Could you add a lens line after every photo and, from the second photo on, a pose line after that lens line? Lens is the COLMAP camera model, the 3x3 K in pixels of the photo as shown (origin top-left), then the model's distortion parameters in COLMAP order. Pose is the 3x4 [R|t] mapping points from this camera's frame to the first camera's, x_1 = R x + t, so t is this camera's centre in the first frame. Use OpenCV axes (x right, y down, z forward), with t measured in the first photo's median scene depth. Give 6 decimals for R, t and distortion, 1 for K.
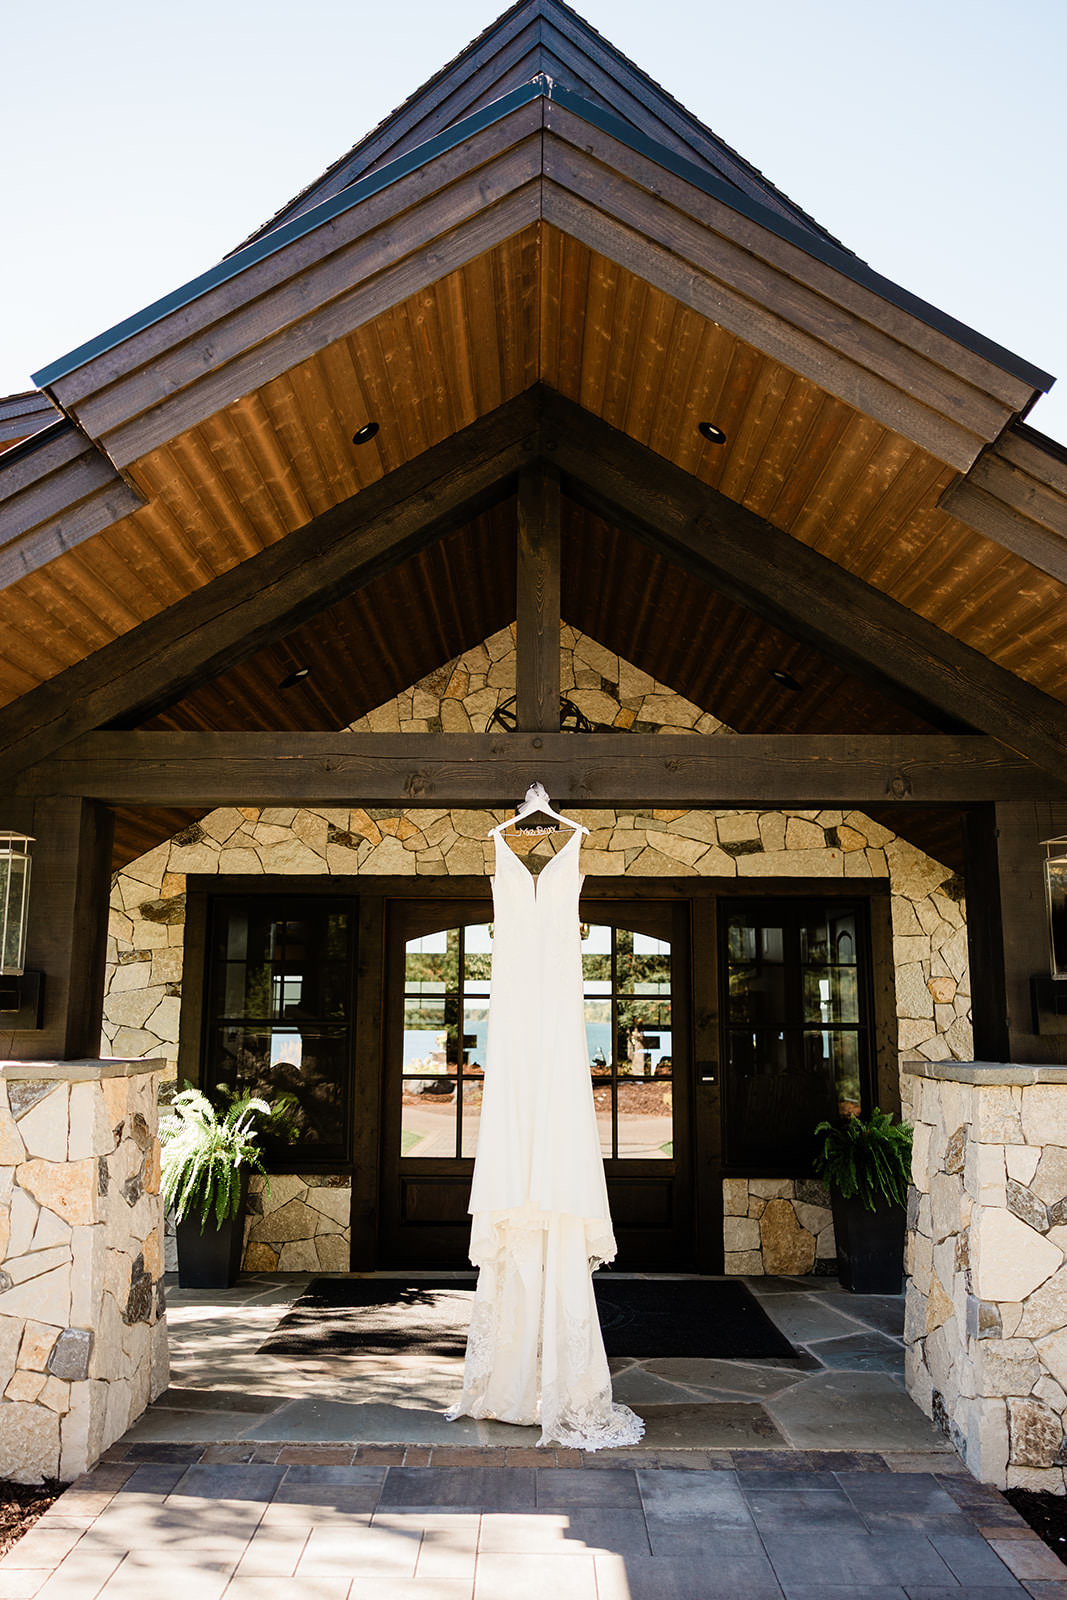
lens RADIAL K [[1255.1, 0, 528.9], [0, 1255.1, 793.4], [0, 0, 1]] dist [0.008448, 0.005620]
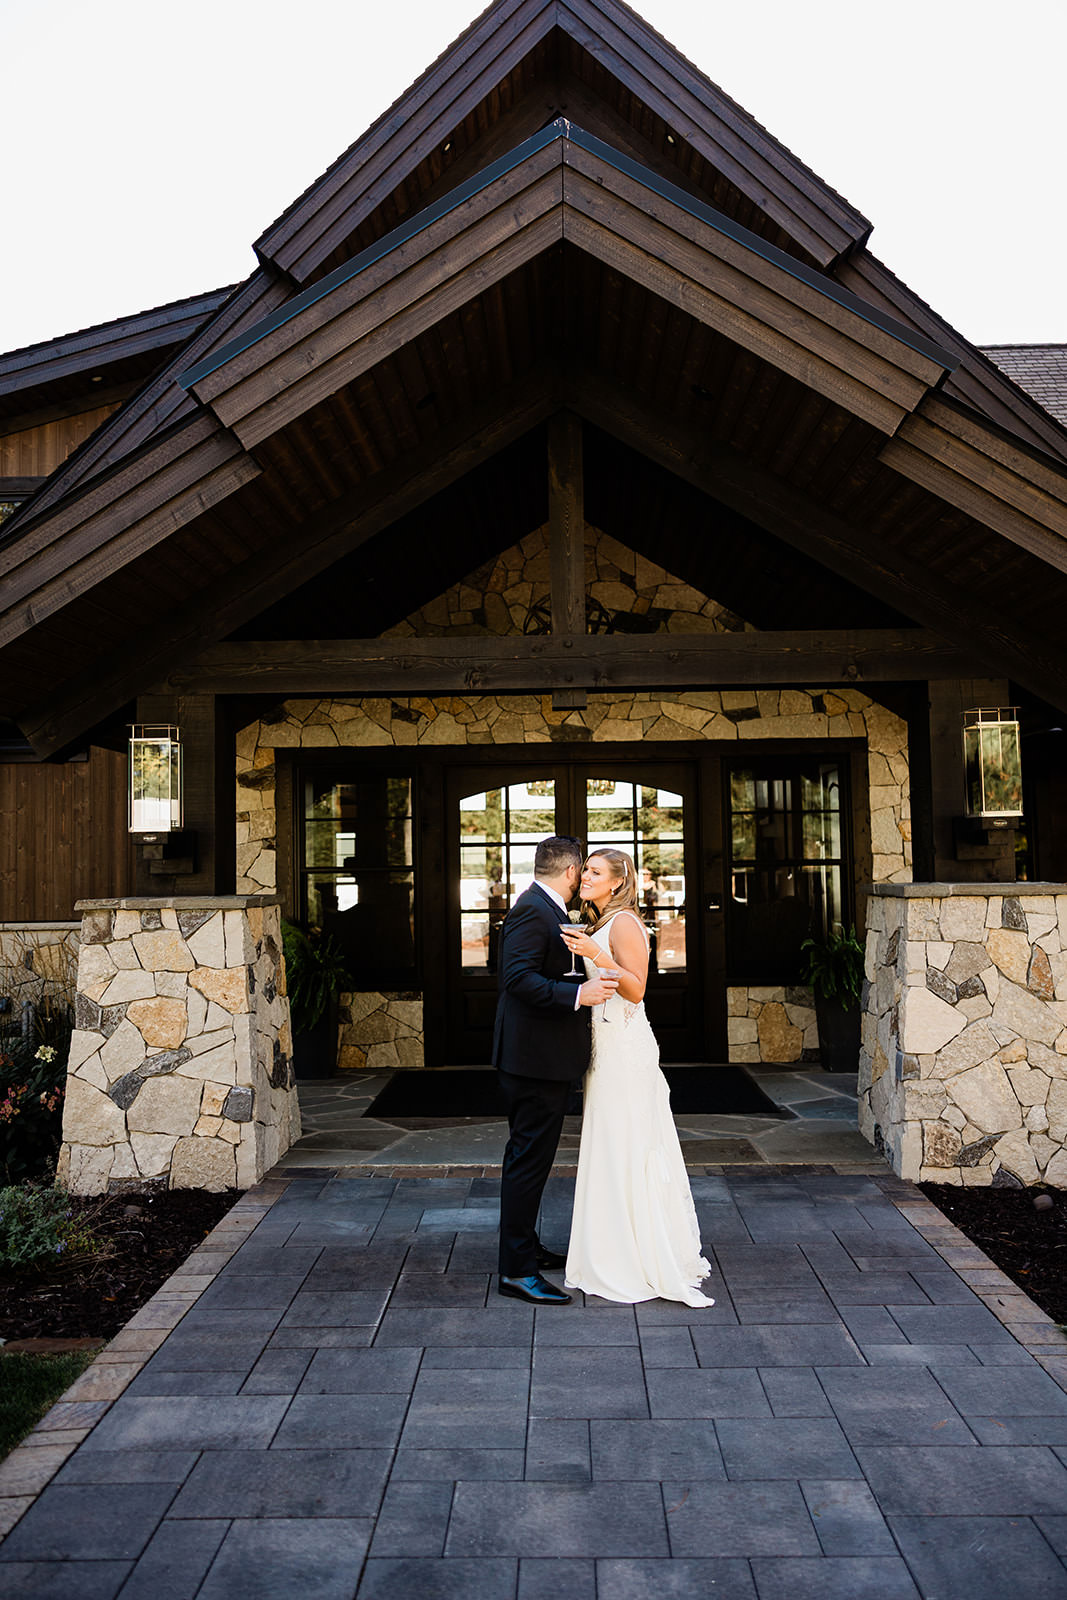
lens RADIAL K [[1255.1, 0, 528.9], [0, 1255.1, 793.4], [0, 0, 1]] dist [0.008448, 0.005620]
pose [[0.999442, -0.022970, -0.024250, -0.005848], [0.025591, 0.993154, 0.113974, -0.035453], [0.021466, -0.114531, 0.993188, -0.286202]]
